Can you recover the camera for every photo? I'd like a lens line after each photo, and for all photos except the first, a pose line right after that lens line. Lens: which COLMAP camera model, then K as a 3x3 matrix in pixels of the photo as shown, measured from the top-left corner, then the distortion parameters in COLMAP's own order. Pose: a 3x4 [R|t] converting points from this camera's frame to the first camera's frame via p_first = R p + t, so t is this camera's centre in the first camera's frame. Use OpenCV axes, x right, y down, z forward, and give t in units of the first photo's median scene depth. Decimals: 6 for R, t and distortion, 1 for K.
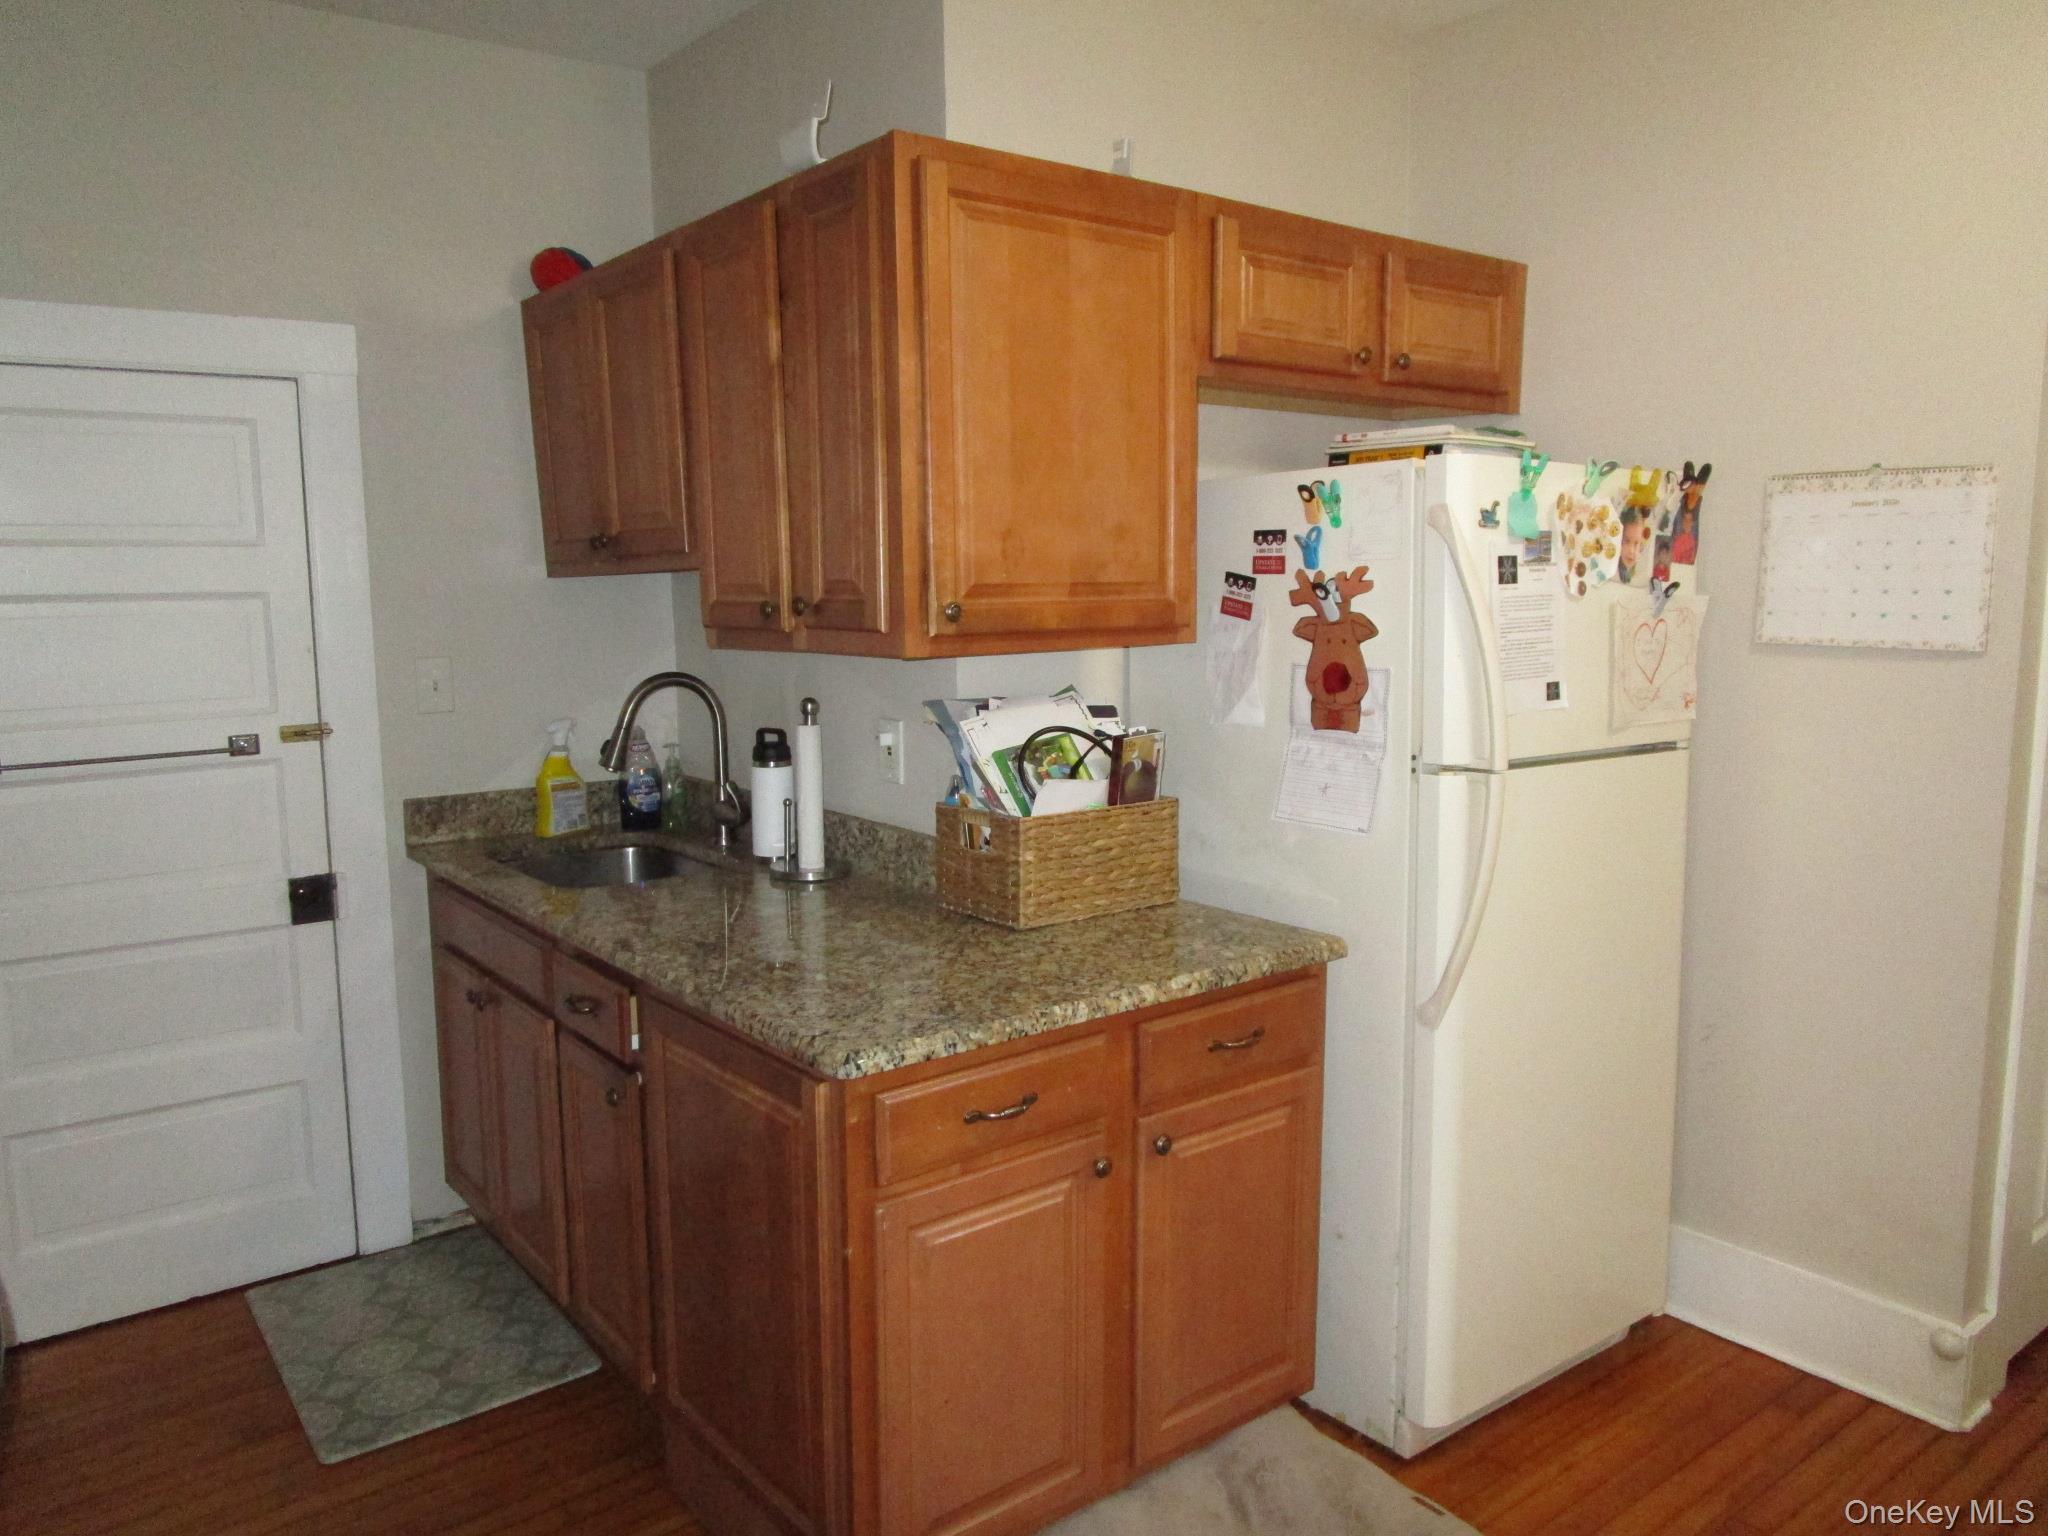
lens RADIAL K [[1468.2, 0, 1028.8], [0, 1468.2, 779.8], [0, 0, 1]] dist [-0.013710, 0.002876]
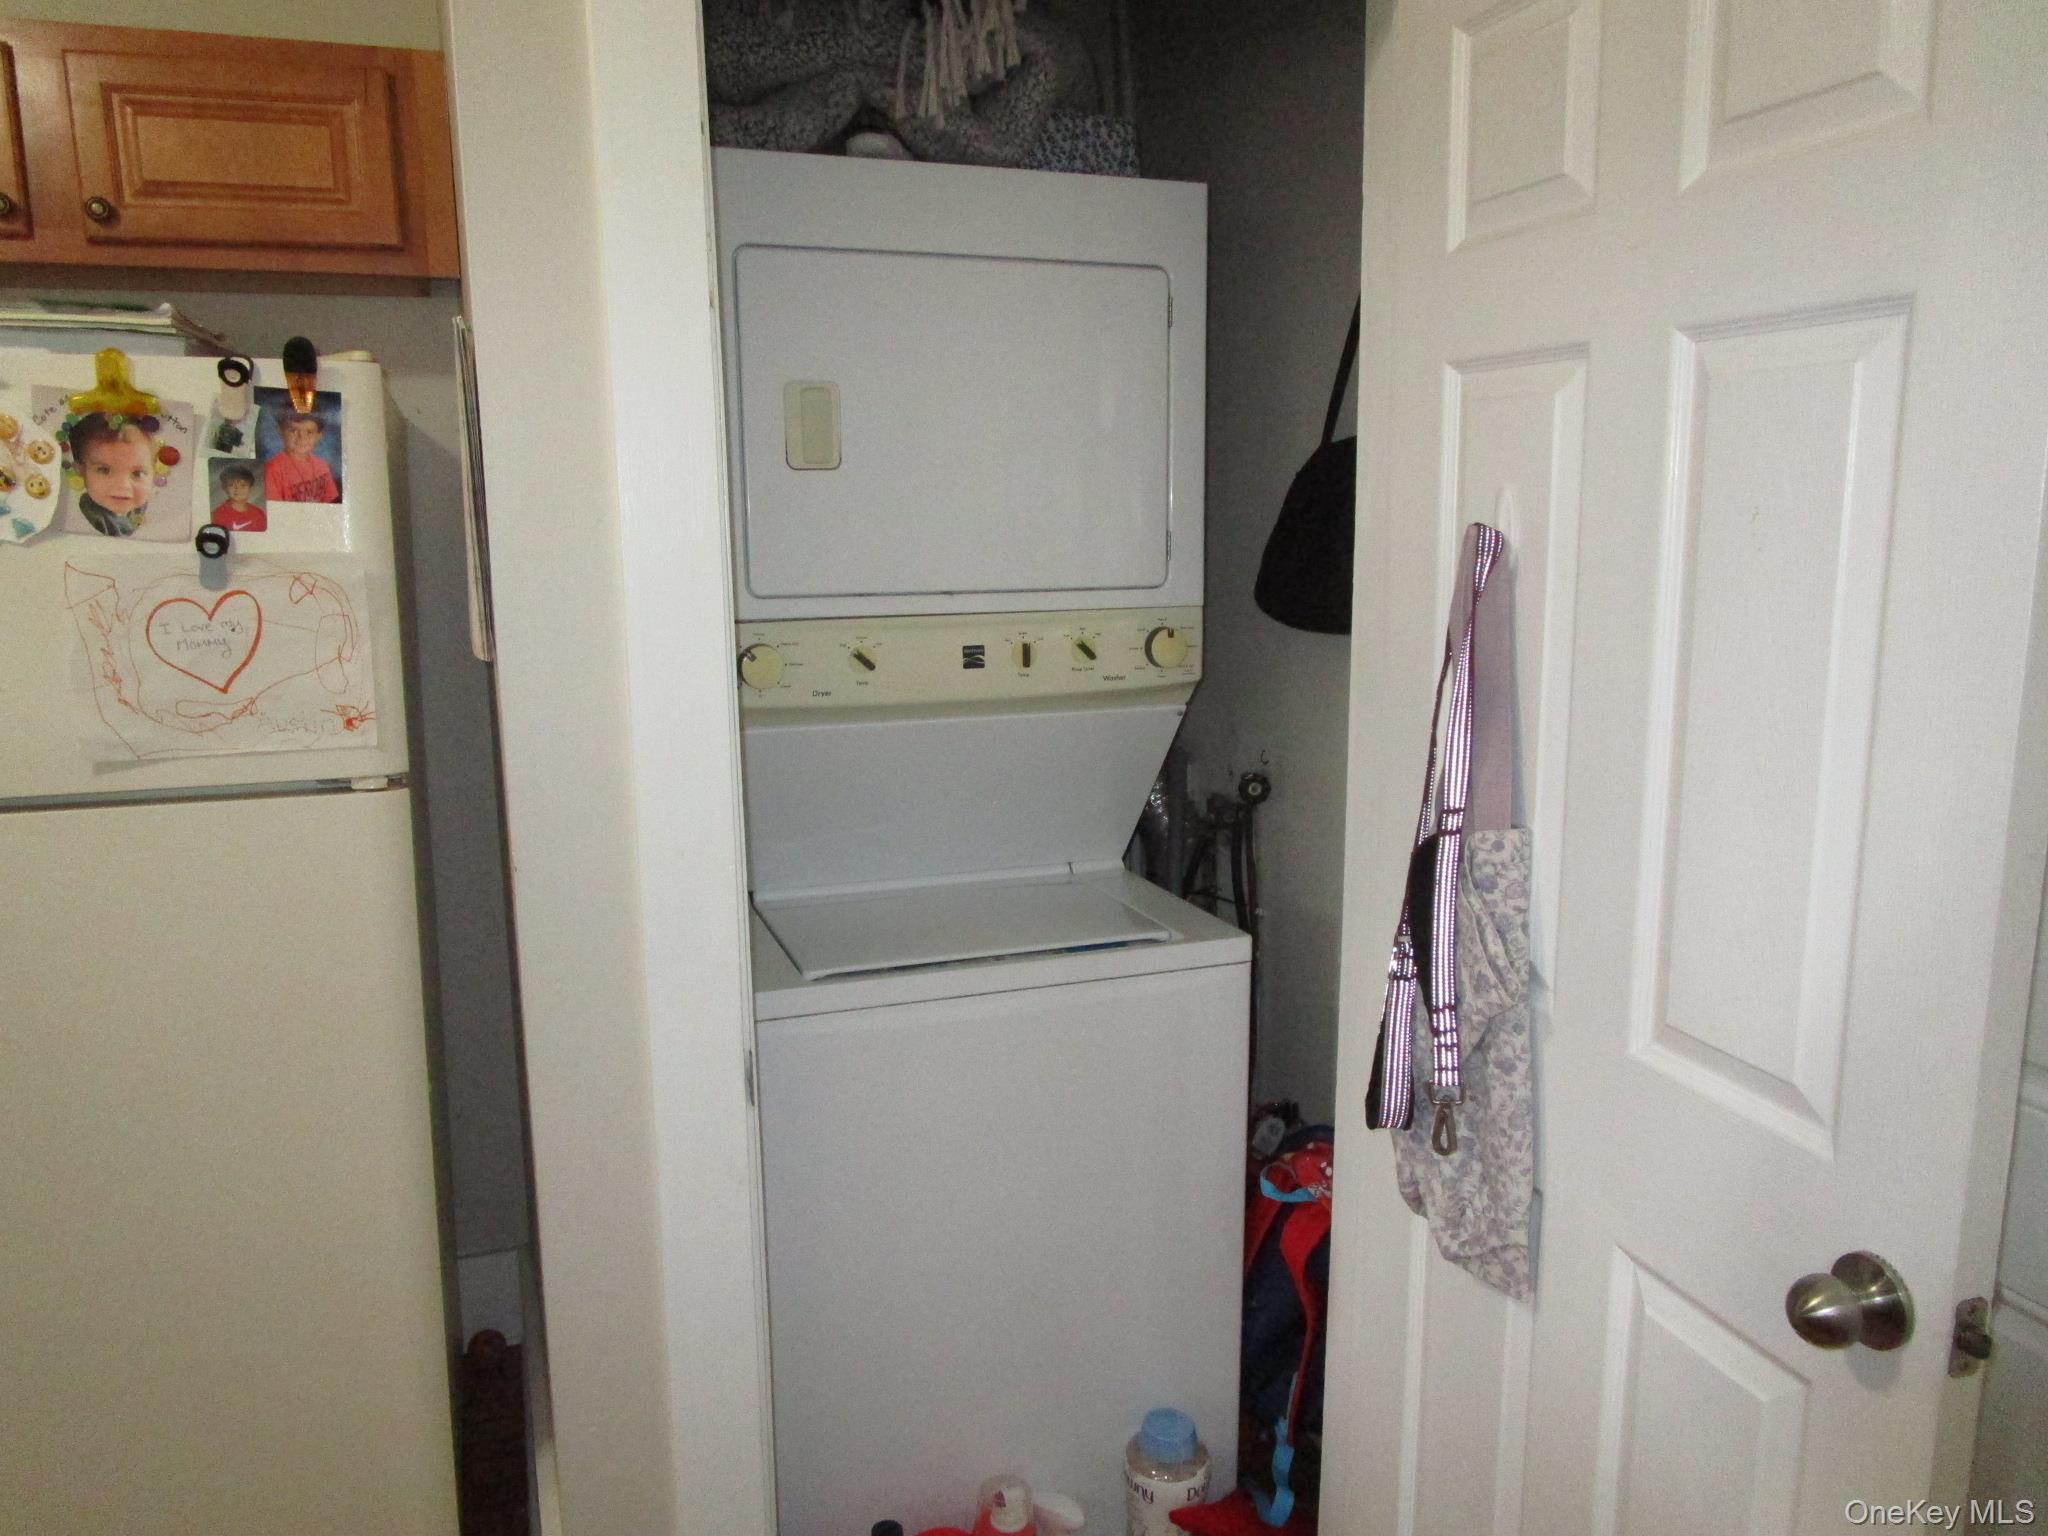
lens RADIAL K [[1468.2, 0, 1021.0], [0, 1468.2, 750.5], [0, 0, 1]] dist [-0.013710, 0.002876]
pose [[0.956556, 0.045861, -0.287921, 0.962172], [-0.032407, 0.998156, 0.051326, -0.085866], [0.289743, -0.039766, 0.956278, 0.499535]]
